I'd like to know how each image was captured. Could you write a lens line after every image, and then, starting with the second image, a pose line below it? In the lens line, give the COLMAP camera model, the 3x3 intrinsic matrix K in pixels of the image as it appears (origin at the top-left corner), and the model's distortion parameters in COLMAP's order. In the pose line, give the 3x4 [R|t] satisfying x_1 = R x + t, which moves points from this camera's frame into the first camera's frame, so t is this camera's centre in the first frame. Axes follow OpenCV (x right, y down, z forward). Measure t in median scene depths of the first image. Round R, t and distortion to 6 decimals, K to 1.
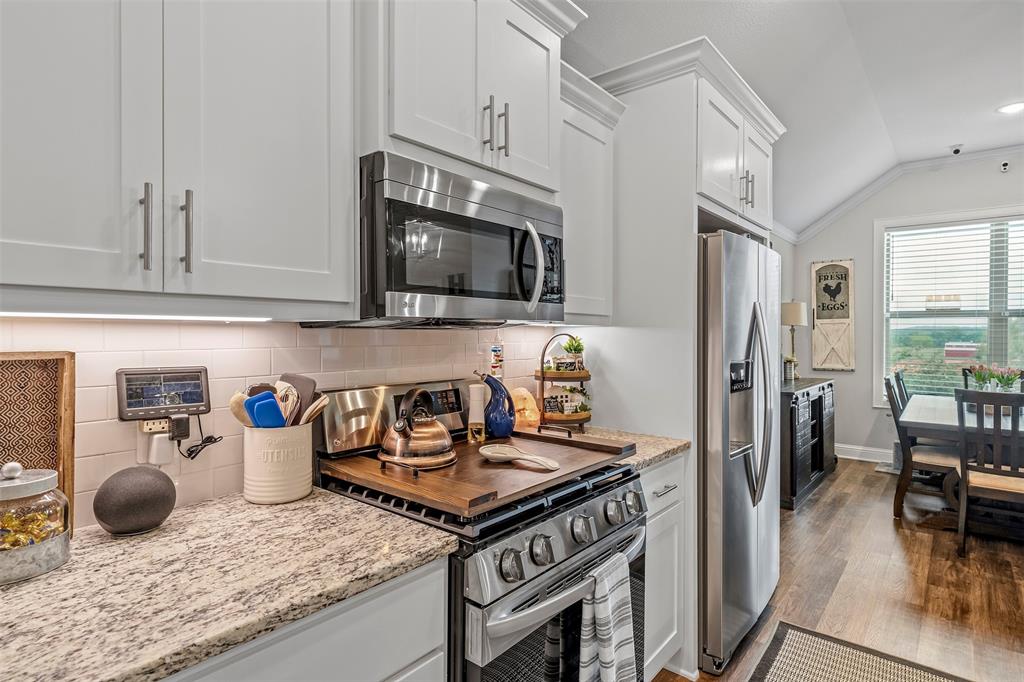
lens RADIAL K [[543.6, 0, 510.7], [0, 543.6, 334.1], [0, 0, 1]] dist [0.000821, 0.000439]
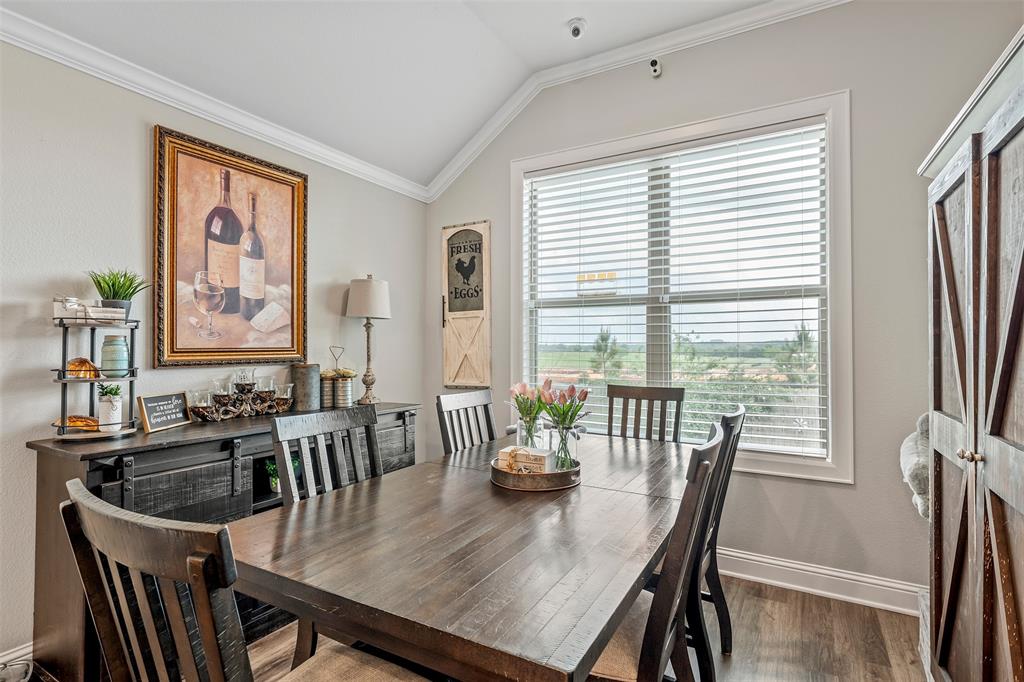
lens RADIAL K [[500.1, 0, 512.0], [0, 500.1, 341.0], [0, 0, 1]] dist [-0.012232, -0.000184]
pose [[0.986347, -0.000346, 0.164679, 0.809504], [0.002559, 0.999909, -0.013225, 0.025334], [-0.164660, 0.013466, 0.986259, 0.572150]]
